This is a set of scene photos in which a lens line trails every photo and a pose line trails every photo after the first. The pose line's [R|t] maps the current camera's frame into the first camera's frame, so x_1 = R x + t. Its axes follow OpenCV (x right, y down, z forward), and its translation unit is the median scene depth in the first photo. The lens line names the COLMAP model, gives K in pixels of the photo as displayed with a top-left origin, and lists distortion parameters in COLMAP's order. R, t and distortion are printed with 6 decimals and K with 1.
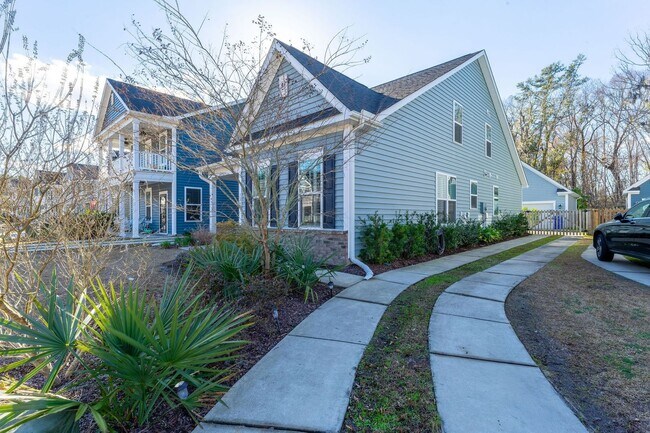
lens RADIAL K [[363.6, 0, 303.0], [0, 363.6, 215.6], [0, 0, 1]] dist [-0.003320, -0.001622]
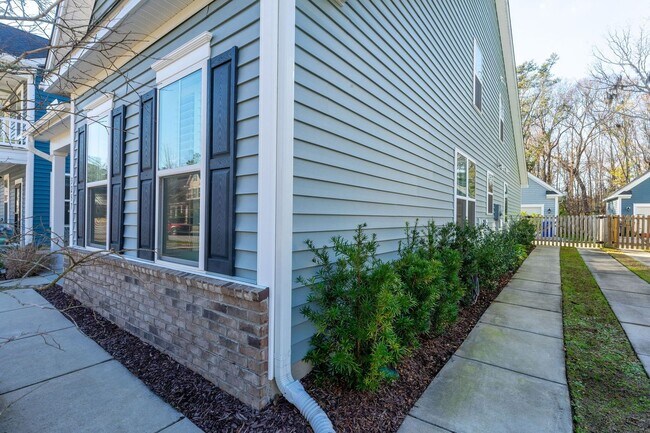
lens RADIAL K [[363.6, 0, 303.0], [0, 363.6, 215.6], [0, 0, 1]] dist [-0.003320, -0.001622]
pose [[0.995710, 0.014476, 0.091391, 0.057016], [-0.014567, 0.999894, 0.000331, -0.009313], [-0.091377, -0.001660, 0.995815, 0.322135]]
